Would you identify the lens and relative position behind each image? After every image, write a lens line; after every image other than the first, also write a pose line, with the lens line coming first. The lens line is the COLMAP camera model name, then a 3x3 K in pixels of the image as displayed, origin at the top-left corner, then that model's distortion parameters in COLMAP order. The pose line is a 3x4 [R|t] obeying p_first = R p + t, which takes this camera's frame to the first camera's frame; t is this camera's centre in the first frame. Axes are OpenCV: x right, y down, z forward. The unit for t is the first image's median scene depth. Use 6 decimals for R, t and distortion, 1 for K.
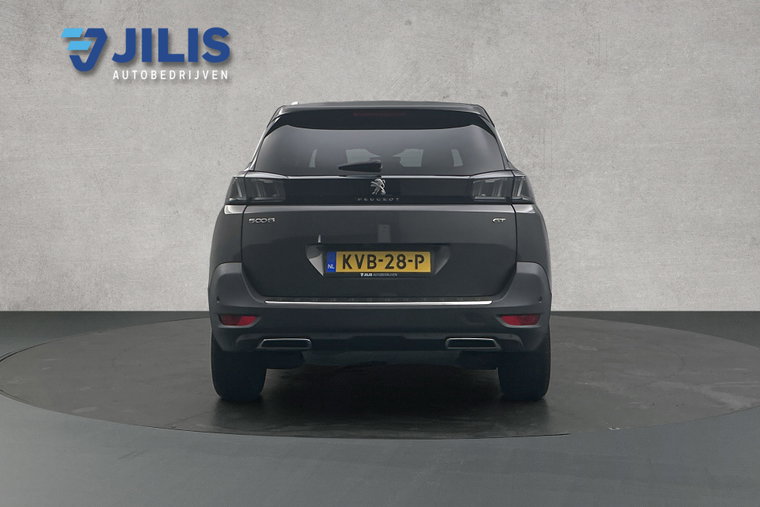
lens RADIAL K [[599.9, 0, 379.3], [0, 599.9, 253.3], [0, 0, 1]] dist [-0.004111, 0.002935]
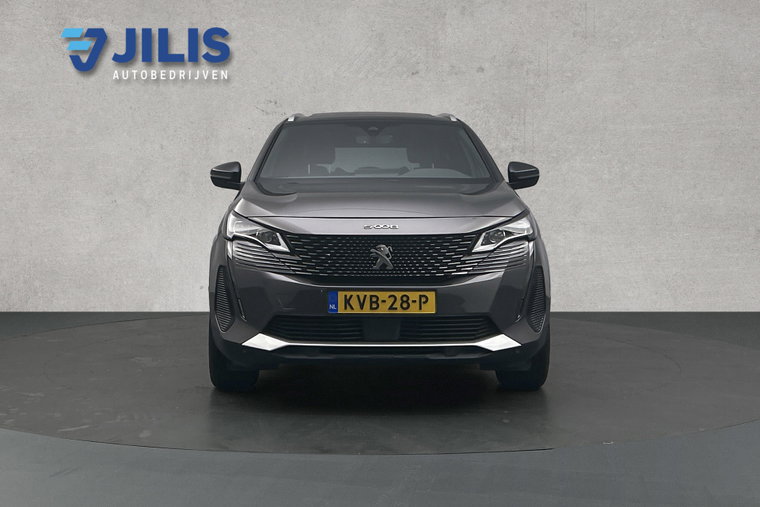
lens RADIAL K [[599.9, 0, 381.1], [0, 599.9, 254.5], [0, 0, 1]] dist [-0.004111, 0.002935]
pose [[0.999999, 0.000022, -0.001185, 0.061234], [-0.000022, 1.000000, 0.000303, 0.010416], [0.001185, -0.000303, 0.999999, 0.102967]]
